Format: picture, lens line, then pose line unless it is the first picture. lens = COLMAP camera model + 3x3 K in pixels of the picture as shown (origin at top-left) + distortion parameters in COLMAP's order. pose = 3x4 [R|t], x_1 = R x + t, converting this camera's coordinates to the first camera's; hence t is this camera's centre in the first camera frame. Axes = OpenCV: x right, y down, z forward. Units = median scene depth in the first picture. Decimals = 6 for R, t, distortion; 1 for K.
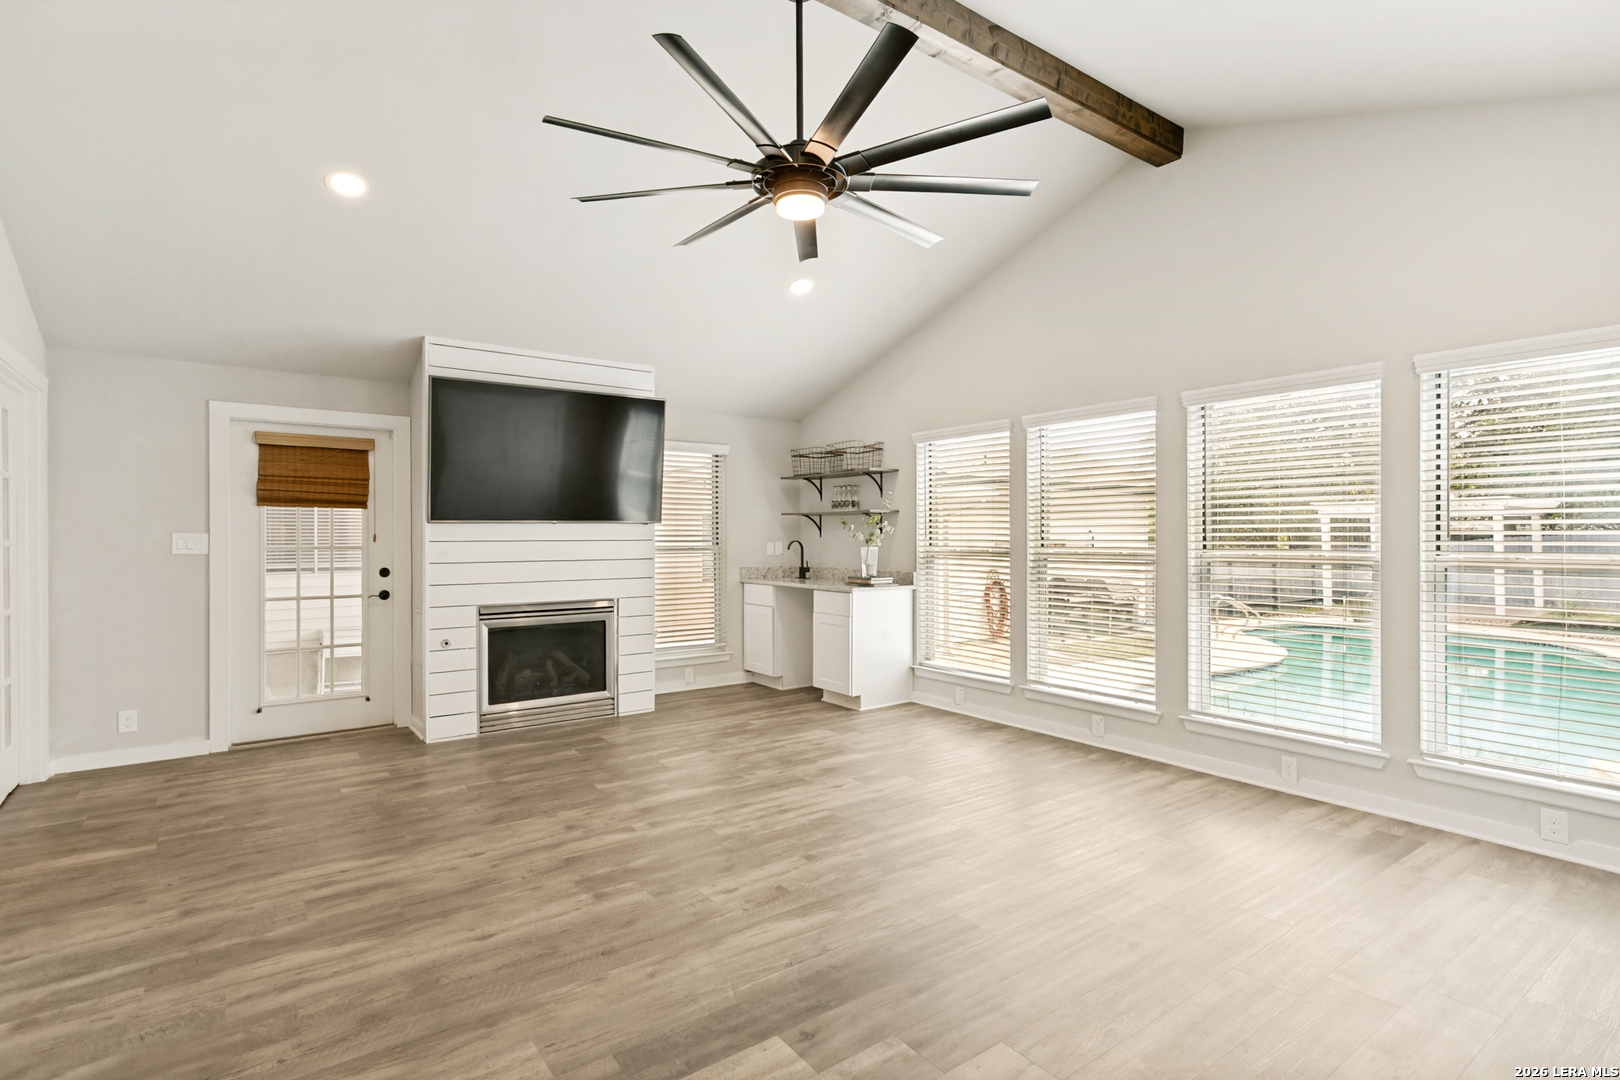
lens RADIAL K [[787.4, 0, 807.7], [0, 787.4, 542.6], [0, 0, 1]] dist [0.001073, 0.004574]
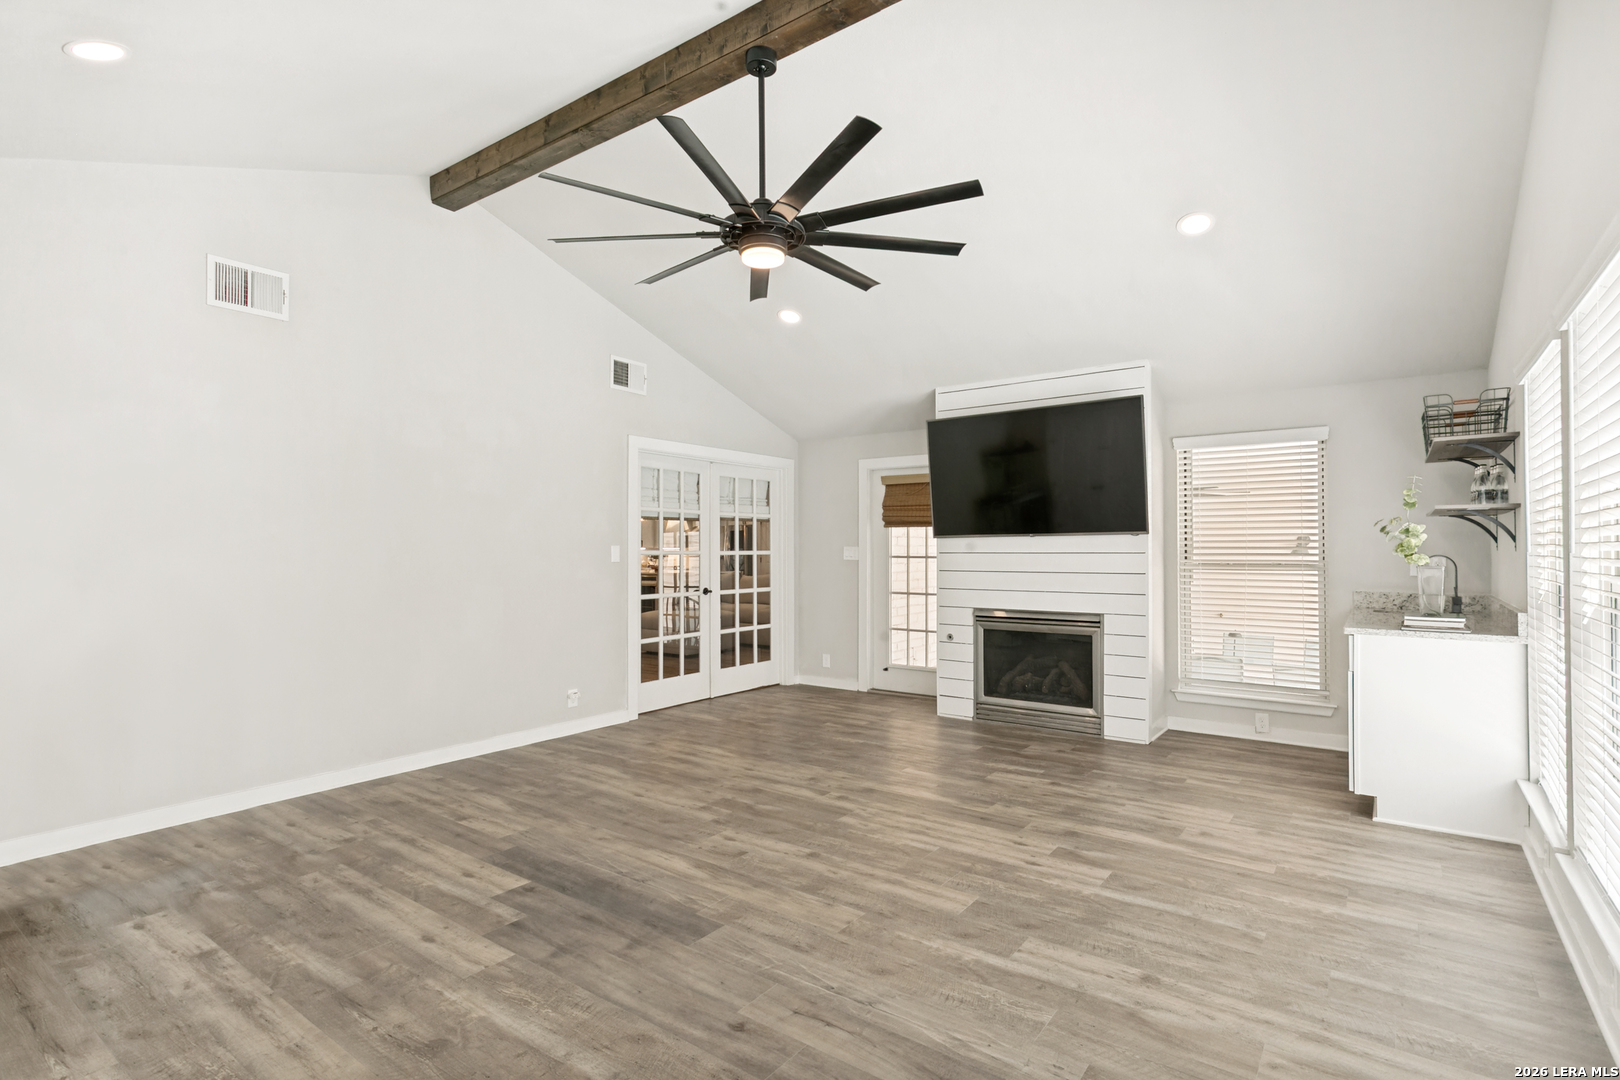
lens RADIAL K [[787.4, 0, 807.6], [0, 787.4, 543.7], [0, 0, 1]] dist [0.001073, 0.004574]
pose [[0.301947, -0.004733, -0.953313, 0.787255], [-0.006462, 0.999955, -0.007011, -0.007271], [0.953303, 0.008277, 0.301902, 0.525501]]
